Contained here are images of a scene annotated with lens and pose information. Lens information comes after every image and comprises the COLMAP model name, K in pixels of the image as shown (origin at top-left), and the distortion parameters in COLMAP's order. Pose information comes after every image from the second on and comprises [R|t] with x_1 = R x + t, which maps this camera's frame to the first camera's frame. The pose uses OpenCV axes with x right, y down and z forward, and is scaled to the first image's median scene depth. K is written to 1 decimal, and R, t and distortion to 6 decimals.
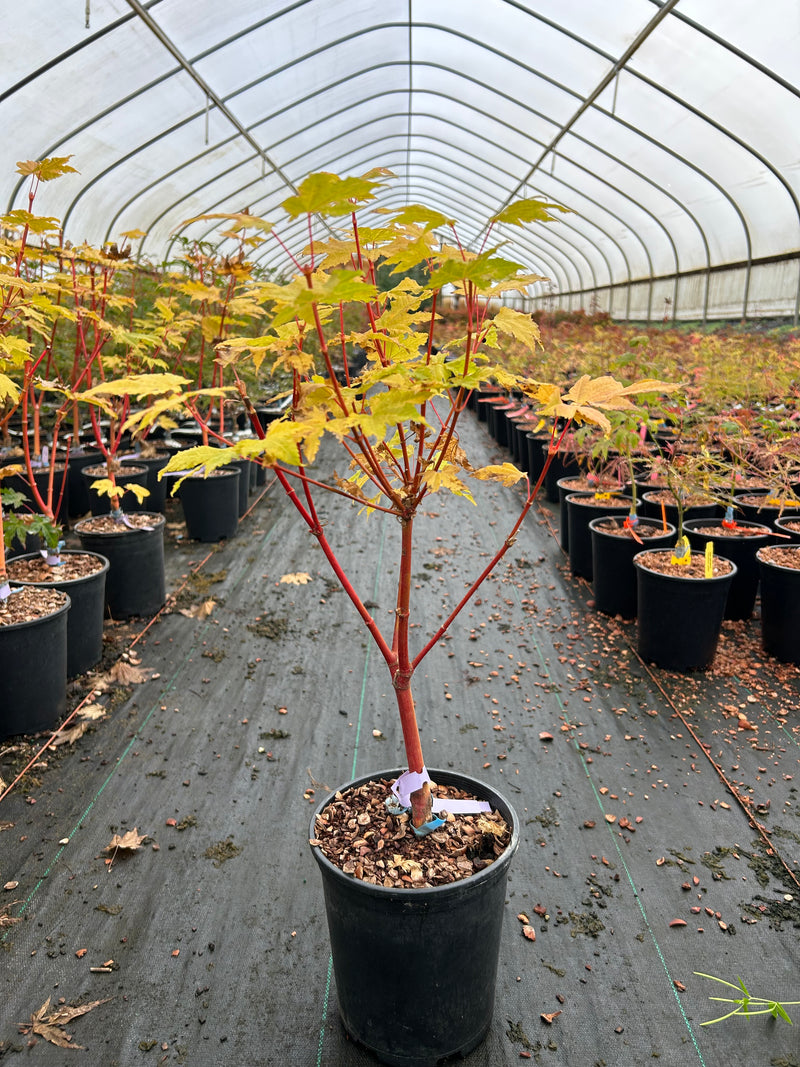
lens RADIAL K [[821.9, 0, 401.1], [0, 821.9, 526.1], [0, 0, 1]] dist [0.033015, -0.043680]
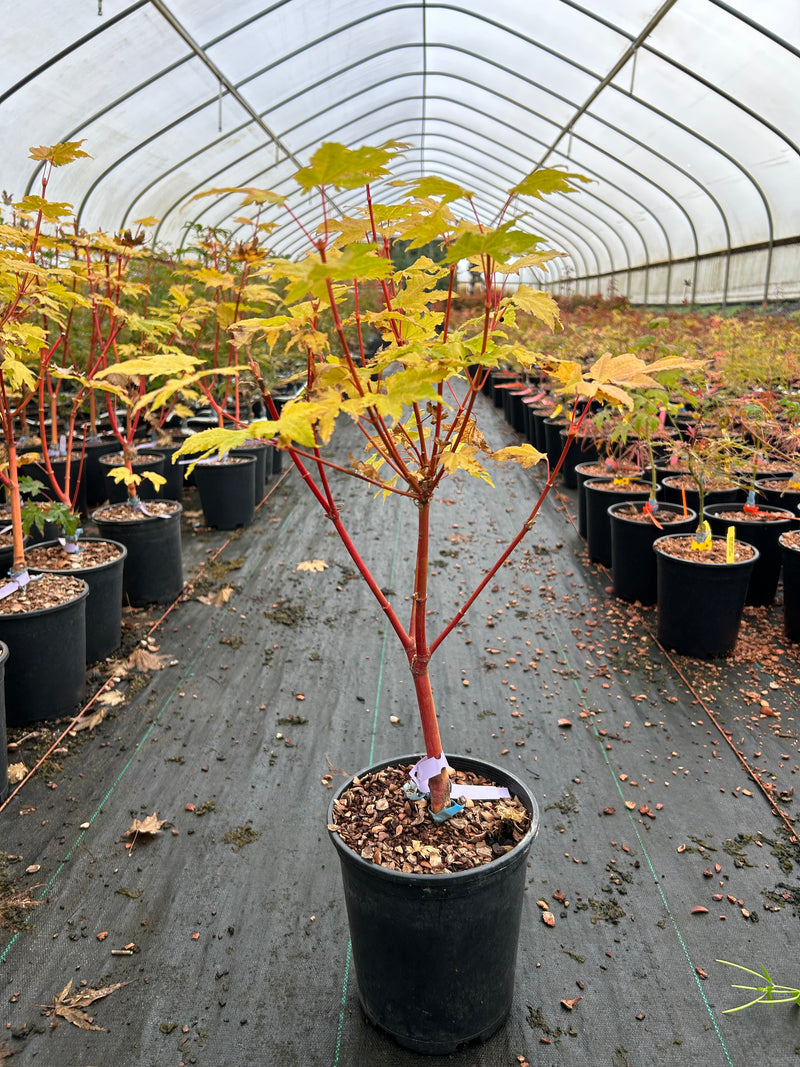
lens RADIAL K [[821.9, 0, 397.0], [0, 821.9, 530.1], [0, 0, 1]] dist [0.033015, -0.043680]
pose [[0.999687, -0.004799, -0.024565, -0.000452], [0.005269, 0.999804, 0.019106, 0.002431], [0.024468, -0.019229, 0.999516, 0.005977]]
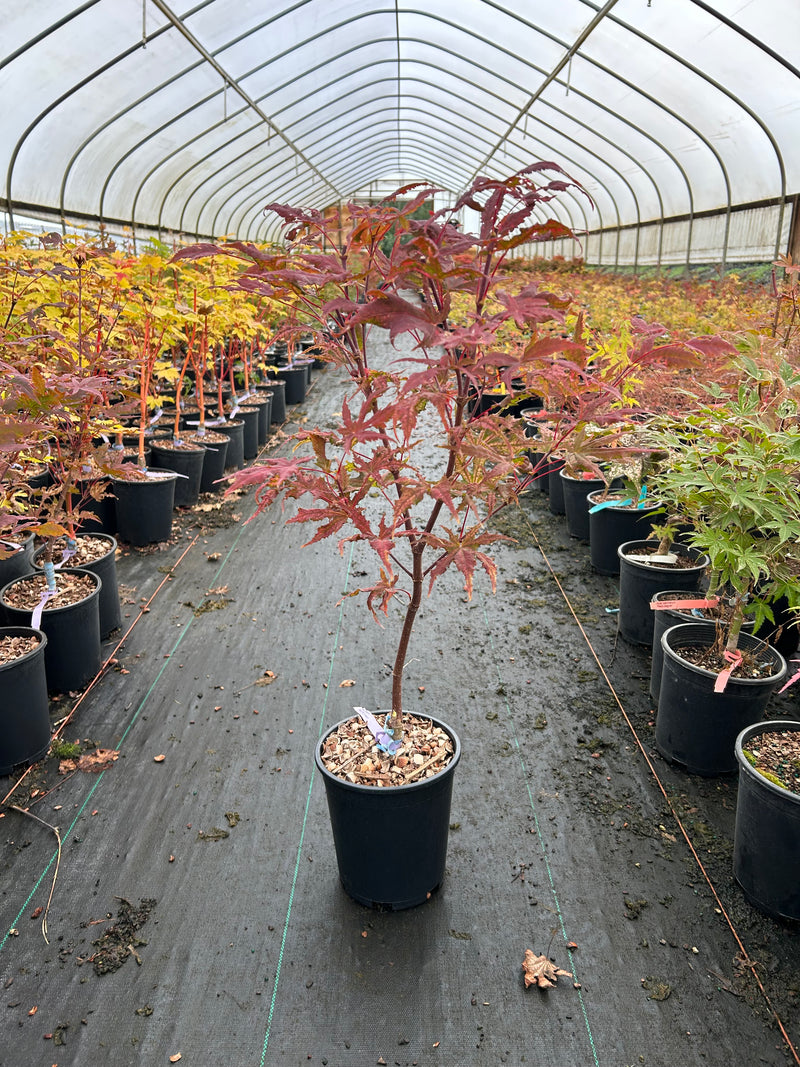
lens RADIAL K [[821.9, 0, 397.0], [0, 821.9, 525.0], [0, 0, 1]] dist [0.033015, -0.043680]
pose [[0.999892, -0.013942, -0.004577, 0.058479], [0.014199, 0.997976, 0.061992, 0.336469], [0.003704, -0.062050, 0.998066, -1.700182]]
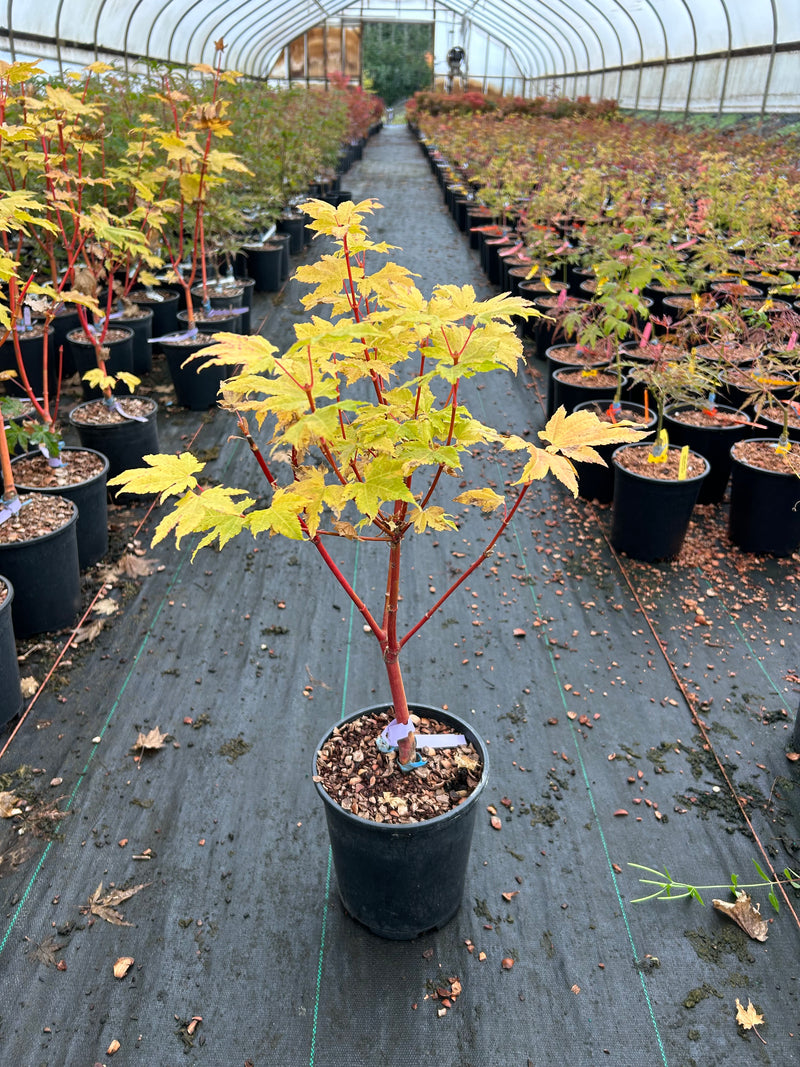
lens RADIAL K [[821.9, 0, 394.9], [0, 821.9, 537.7], [0, 0, 1]] dist [0.033015, -0.043680]
pose [[0.999959, 0.002722, 0.008591, -0.001605], [-0.004703, 0.970806, 0.239822, -0.110481], [-0.007688, -0.239852, 0.970779, -0.034330]]
